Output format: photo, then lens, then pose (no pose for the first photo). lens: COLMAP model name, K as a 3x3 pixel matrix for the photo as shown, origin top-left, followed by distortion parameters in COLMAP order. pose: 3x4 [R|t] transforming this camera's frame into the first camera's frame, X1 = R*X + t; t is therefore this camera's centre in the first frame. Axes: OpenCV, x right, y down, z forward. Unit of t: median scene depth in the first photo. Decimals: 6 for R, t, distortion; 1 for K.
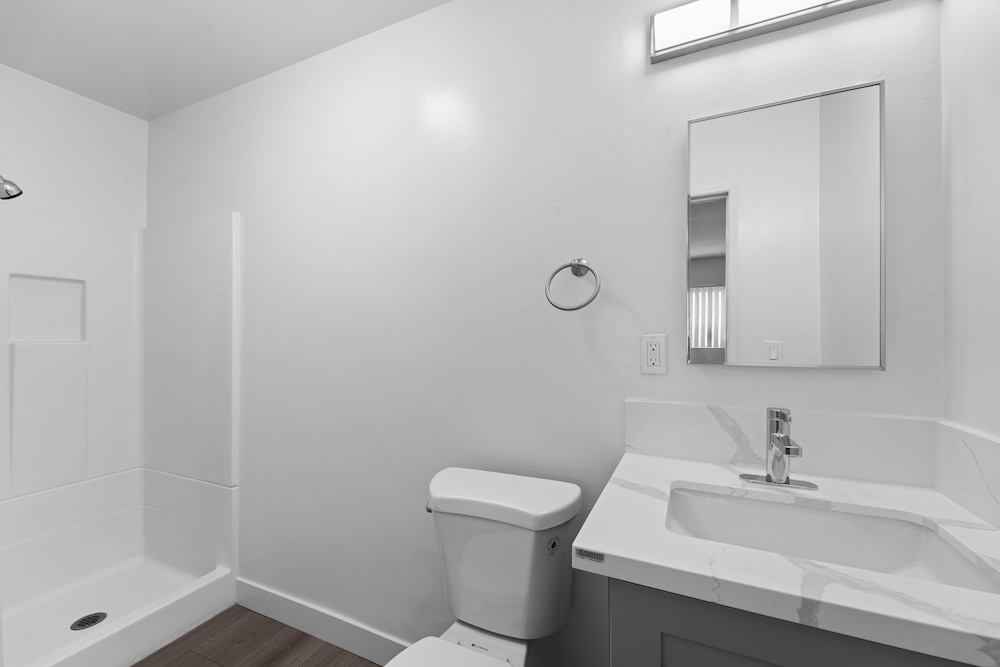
lens RADIAL K [[404.2, 0, 499.2], [0, 404.2, 340.4], [0, 0, 1]] dist [-0.000510, -0.000465]
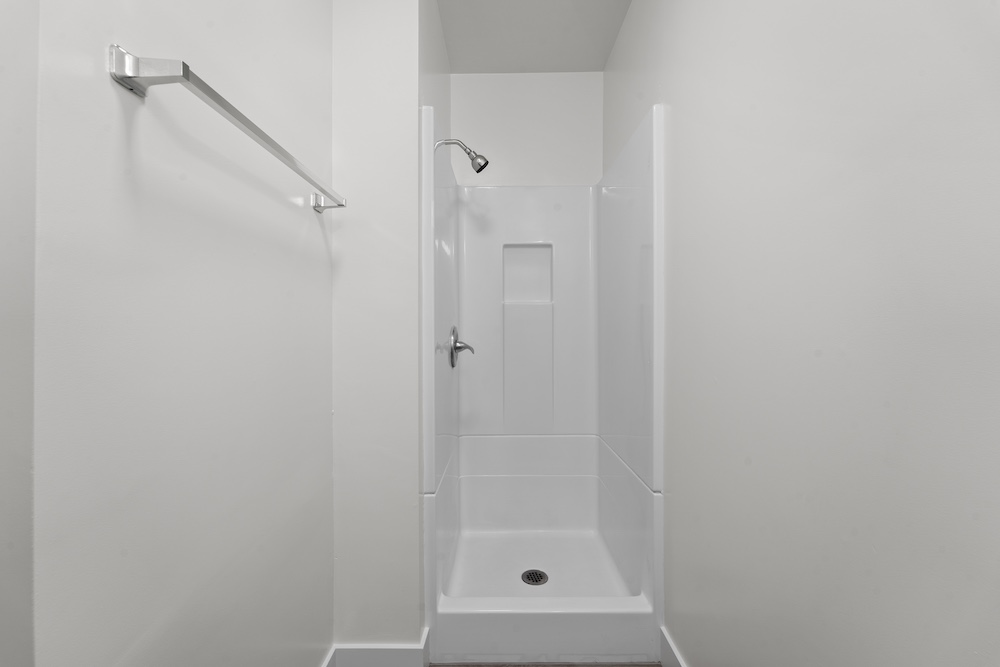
lens RADIAL K [[404.9, 0, 498.1], [0, 404.9, 326.1], [0, 0, 1]] dist [-0.000944, -0.000188]
pose [[0.396513, -0.017076, -0.917870, -0.115748], [0.000047, 0.999827, -0.018581, 0.087209], [0.918029, 0.007325, 0.396445, 0.464889]]
